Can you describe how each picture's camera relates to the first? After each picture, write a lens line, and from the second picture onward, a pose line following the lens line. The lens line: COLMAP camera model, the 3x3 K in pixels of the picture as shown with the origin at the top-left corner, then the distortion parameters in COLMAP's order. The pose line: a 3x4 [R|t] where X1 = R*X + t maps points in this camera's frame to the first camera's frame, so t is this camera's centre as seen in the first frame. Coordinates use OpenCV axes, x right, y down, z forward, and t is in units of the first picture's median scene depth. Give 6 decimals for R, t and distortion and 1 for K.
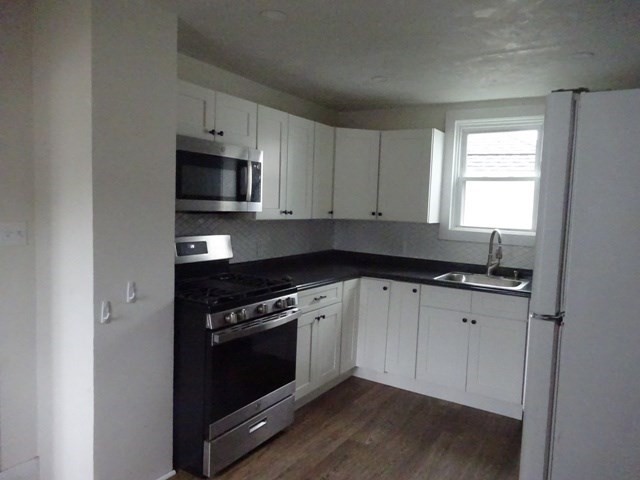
lens RADIAL K [[468.6, 0, 320.0], [0, 468.6, 240.0], [0, 0, 1]] dist [-0.001679, -0.004901]
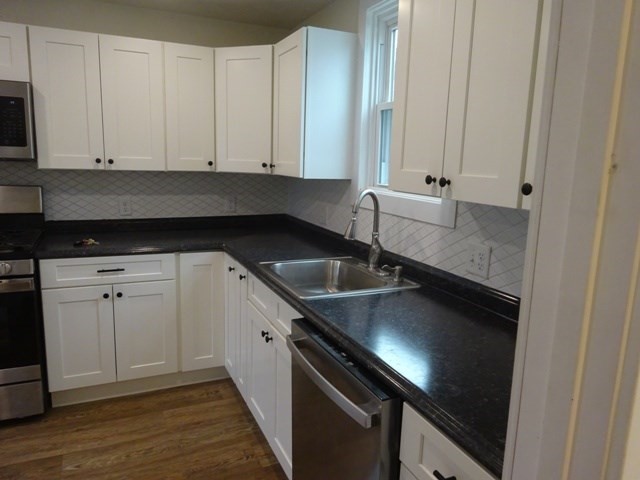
lens RADIAL K [[468.6, 0, 320.0], [0, 468.6, 240.0], [0, 0, 1]] dist [-0.001679, -0.004901]
pose [[0.837058, 0.083638, -0.540683, 0.661864], [-0.040603, 0.995017, 0.091060, -0.012178], [0.545605, -0.054269, 0.836283, 0.499840]]
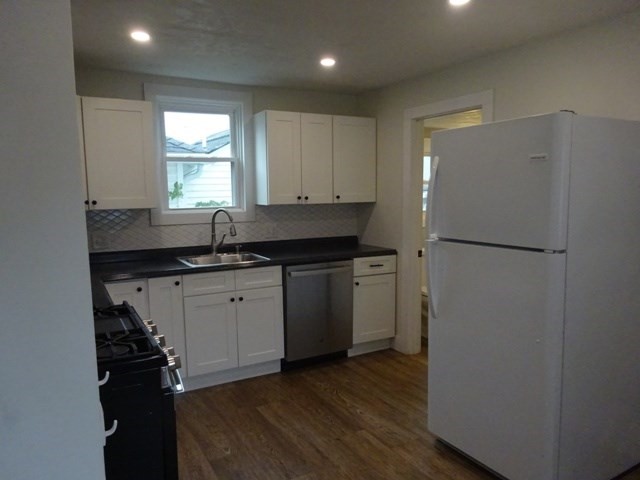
lens RADIAL K [[462.8, 0, 332.4], [0, 462.8, 243.3], [0, 0, 1]] dist [-0.048955, -0.001621]
pose [[0.447287, -0.142364, 0.882987, -0.433303], [0.095850, 0.989195, 0.110934, -0.037698], [-0.889240, 0.035015, 0.456100, 0.329065]]
